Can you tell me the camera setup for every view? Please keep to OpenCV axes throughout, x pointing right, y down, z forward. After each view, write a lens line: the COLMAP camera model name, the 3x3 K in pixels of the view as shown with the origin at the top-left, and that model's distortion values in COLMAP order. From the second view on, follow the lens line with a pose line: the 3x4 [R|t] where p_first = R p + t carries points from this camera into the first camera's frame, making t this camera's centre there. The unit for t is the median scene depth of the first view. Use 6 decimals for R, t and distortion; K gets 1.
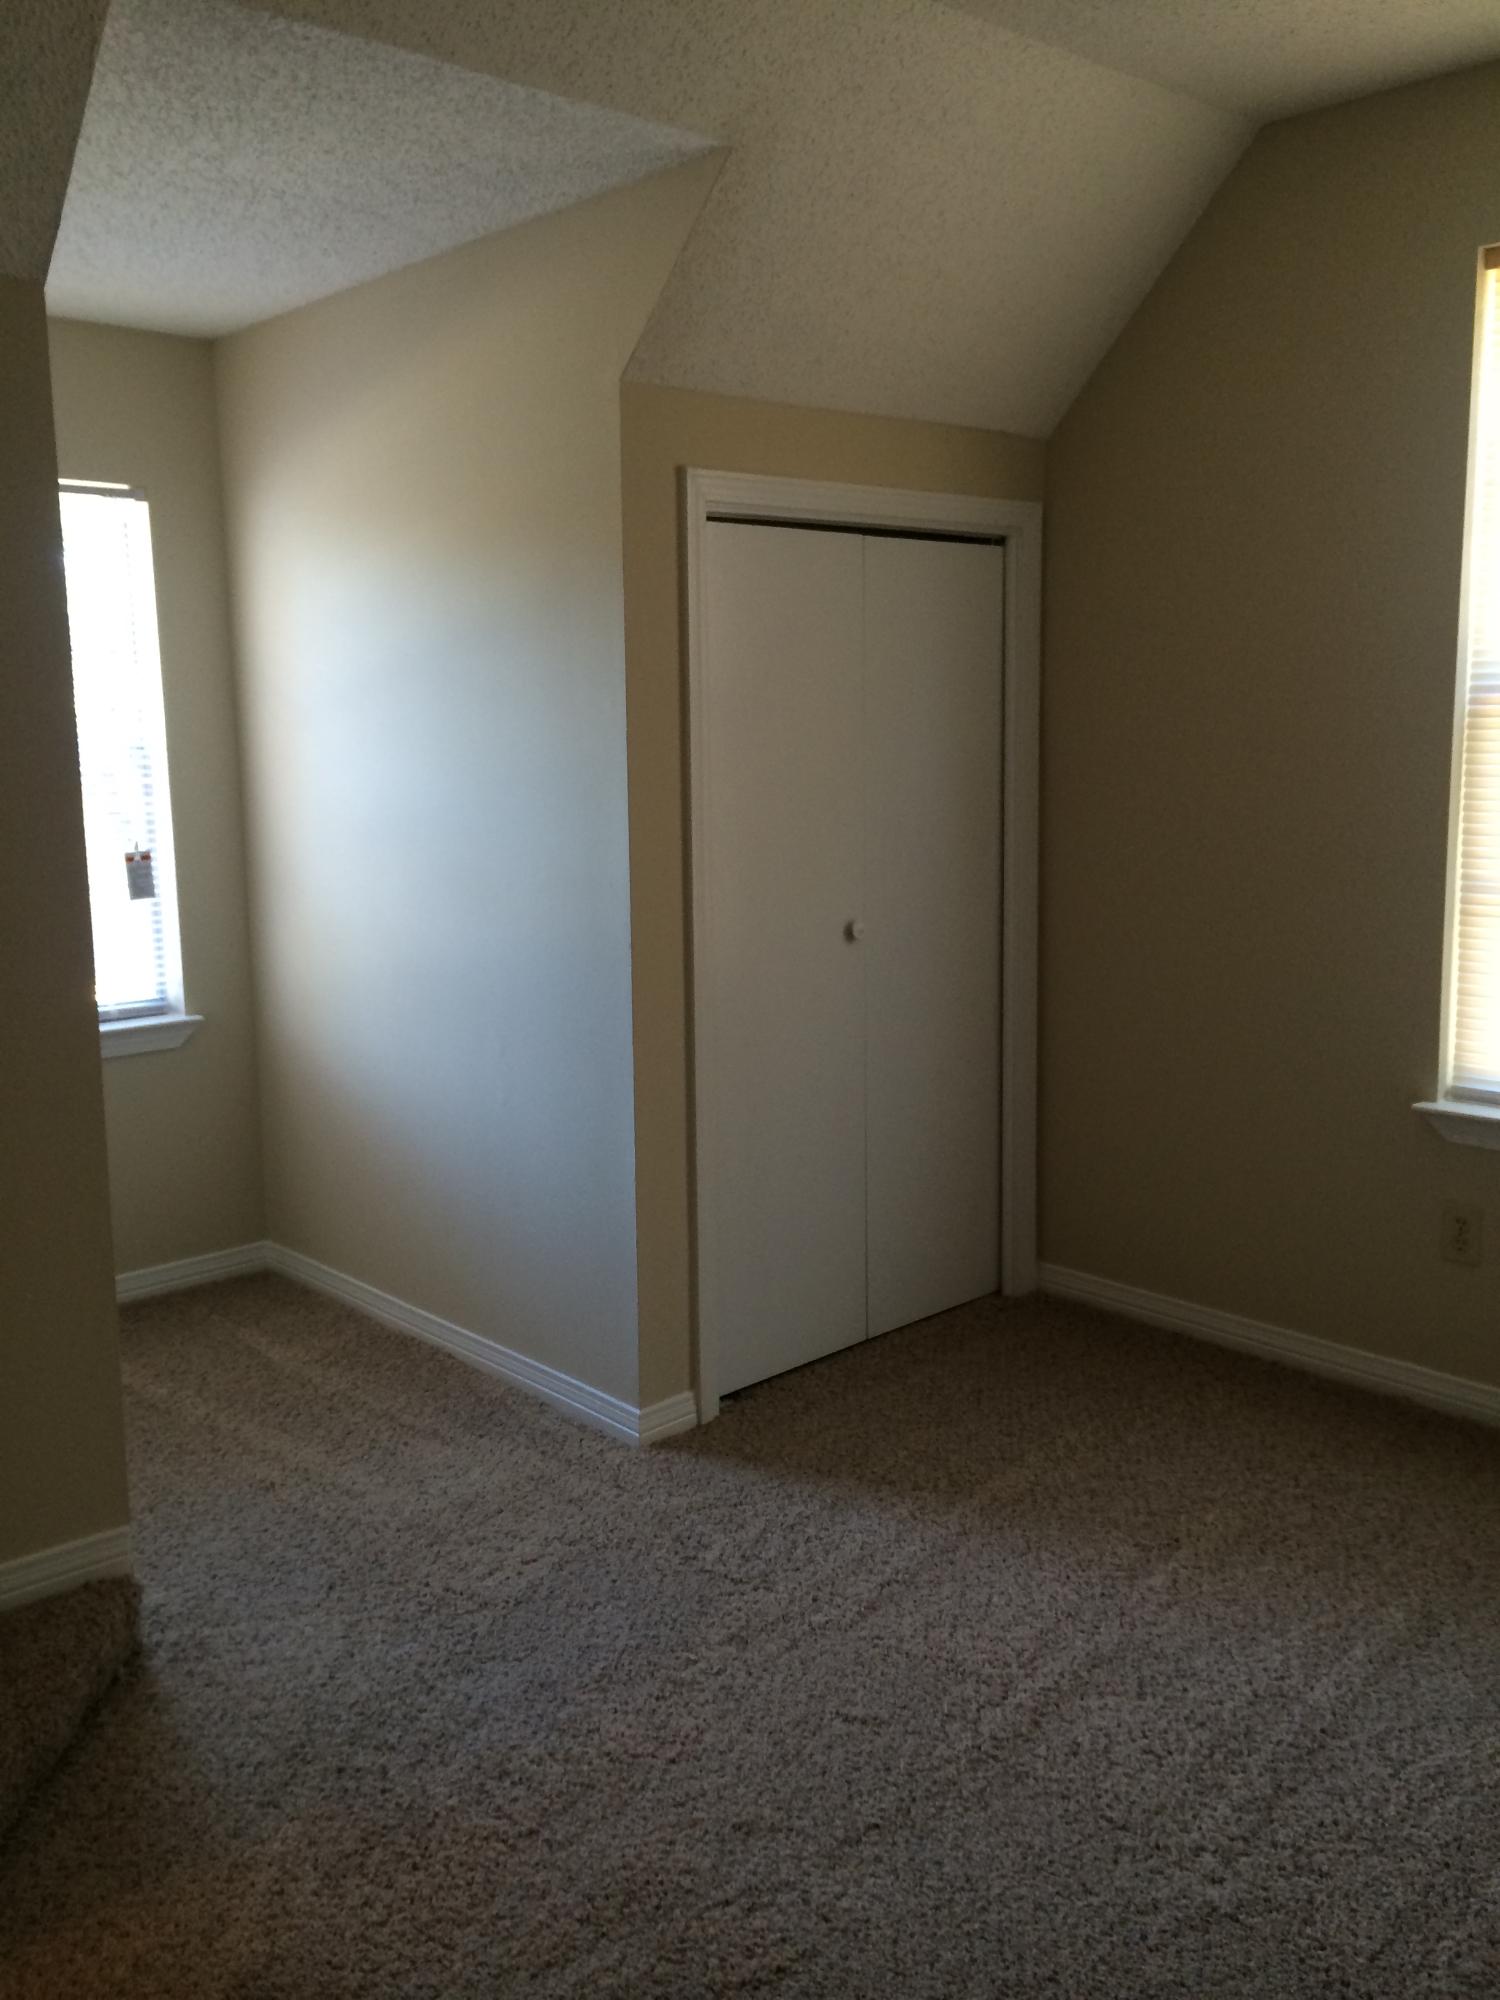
lens RADIAL K [[1734.3, 0, 750.5], [0, 1734.3, 999.9], [0, 0, 1]] dist [0.074062, -0.072920]
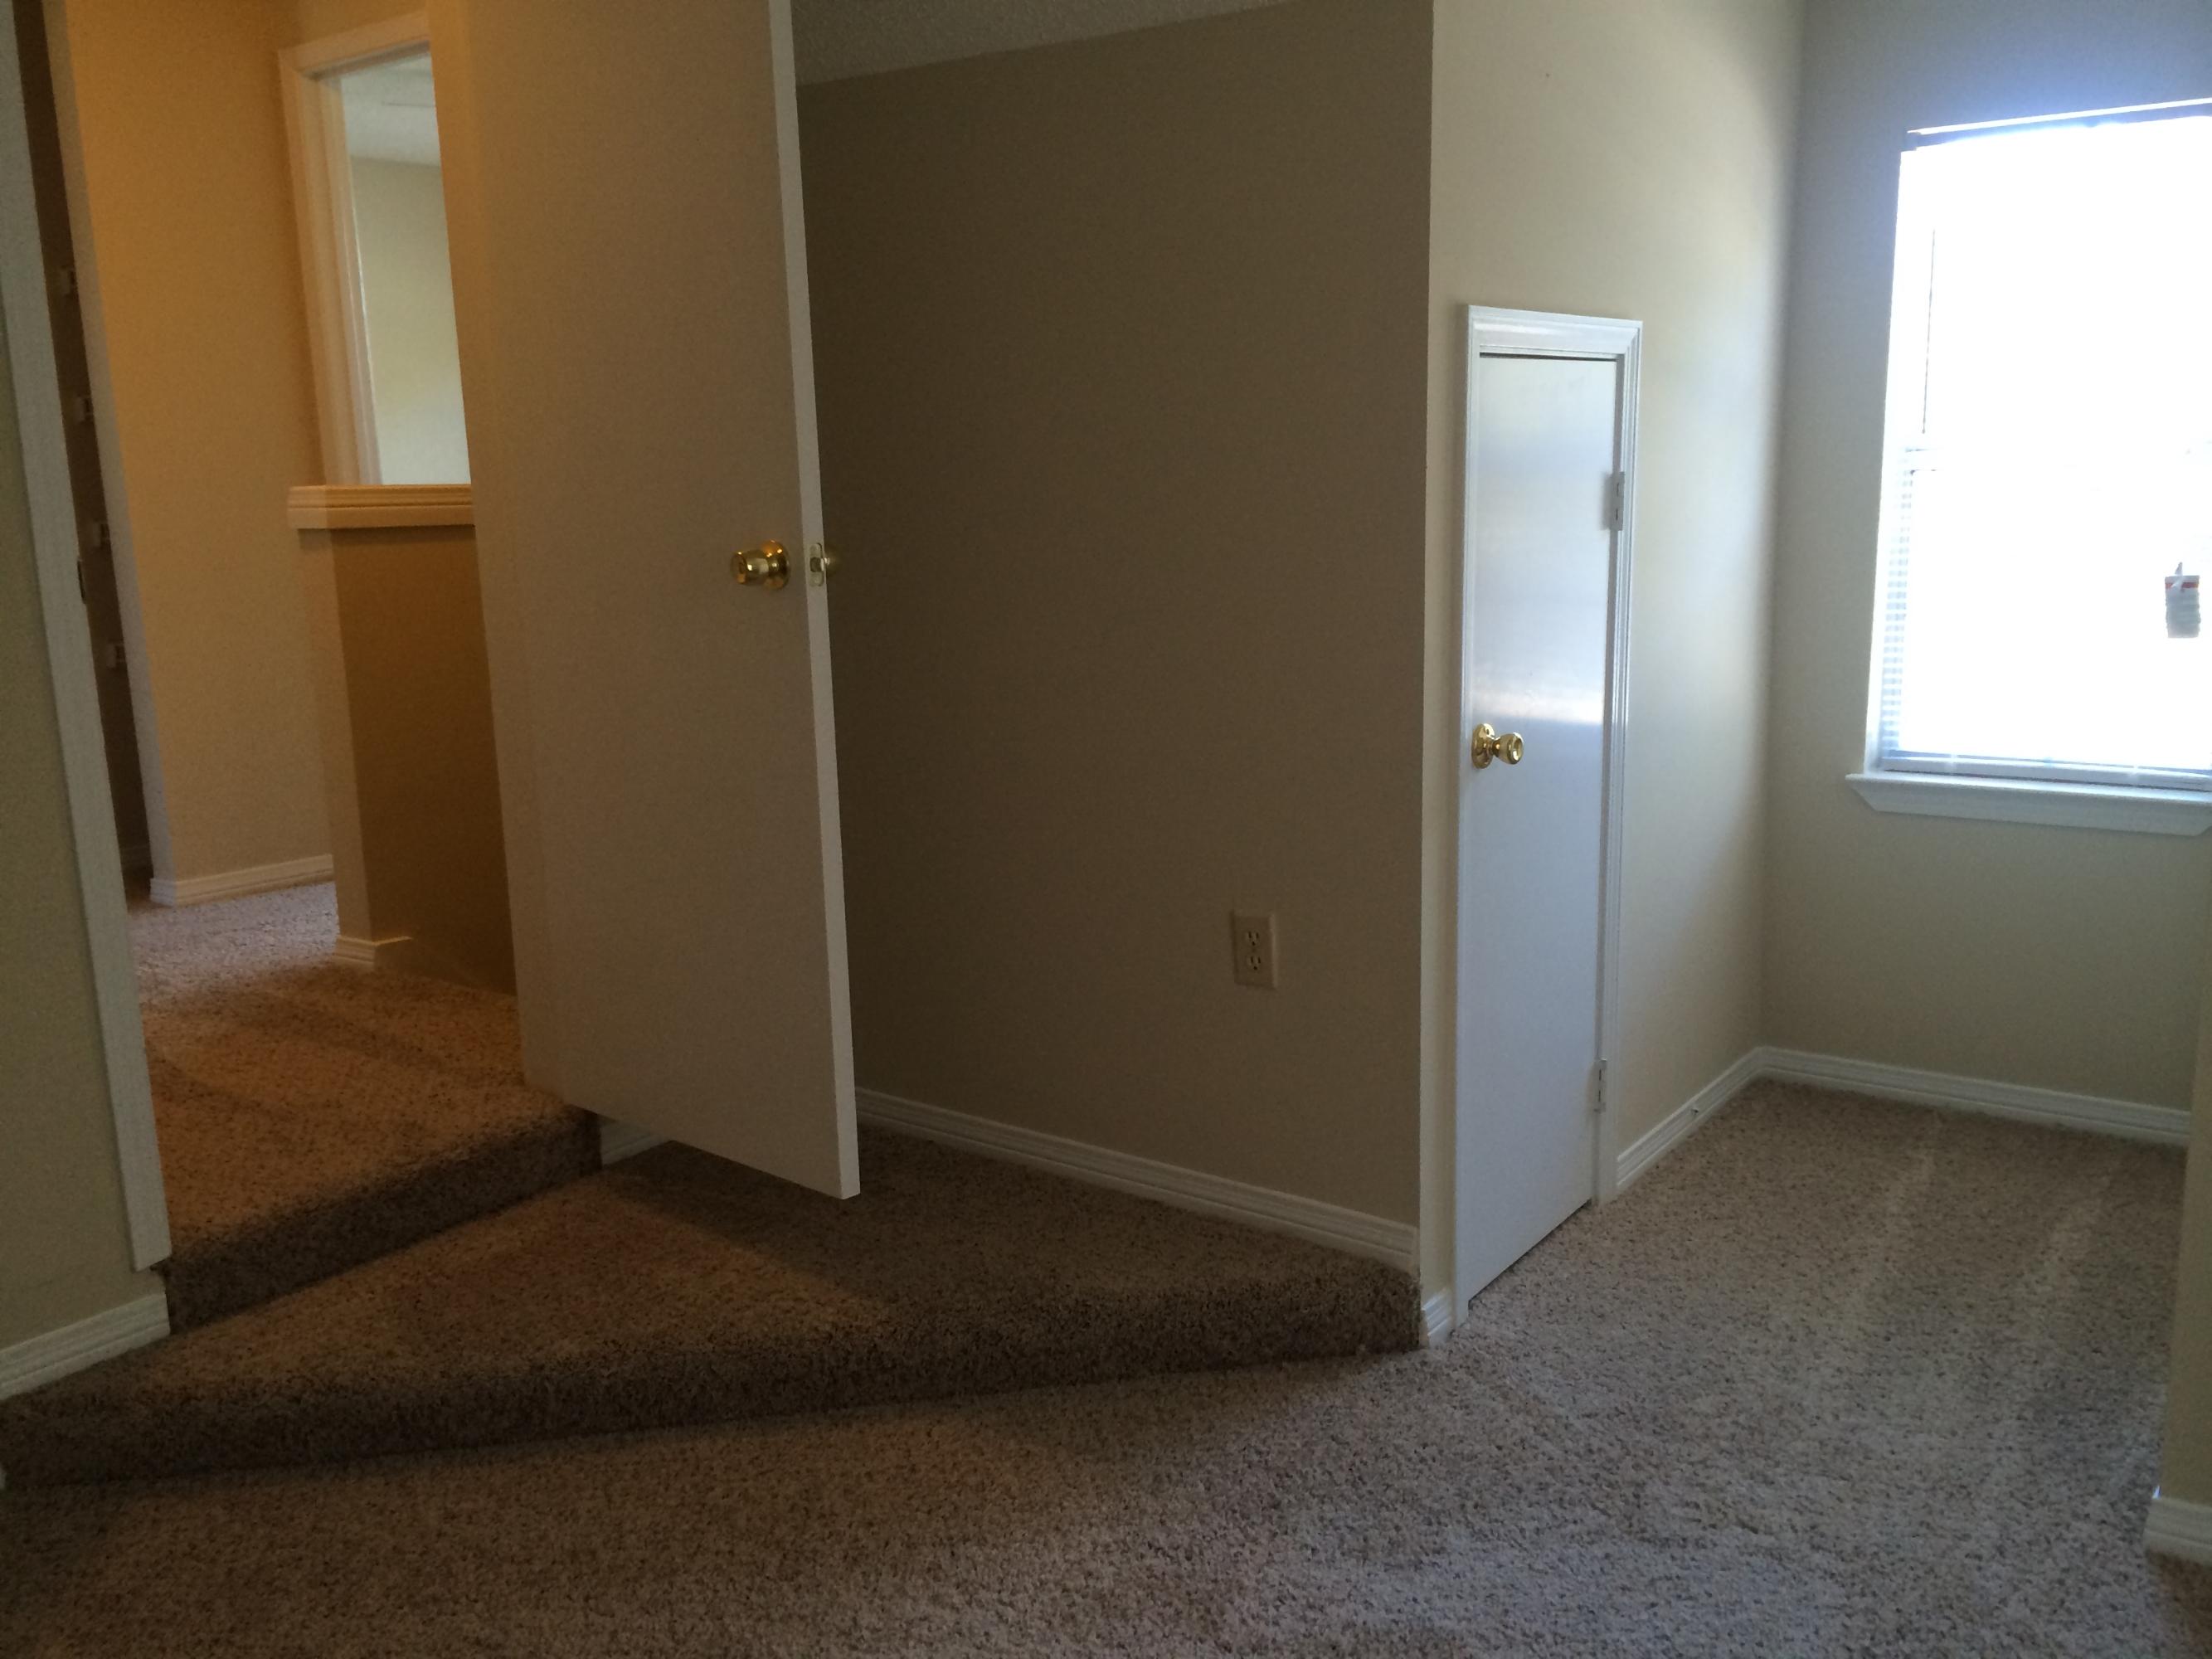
lens RADIAL K [[1918.3, 0, 1105.1], [0, 1918.3, 829.3], [0, 0, 1]] dist [0.074062, -0.072920]
pose [[0.189851, 0.195717, -0.962108, 0.500876], [-0.133286, 0.975996, 0.172241, -0.073876], [0.972724, 0.095536, 0.211380, 0.447790]]
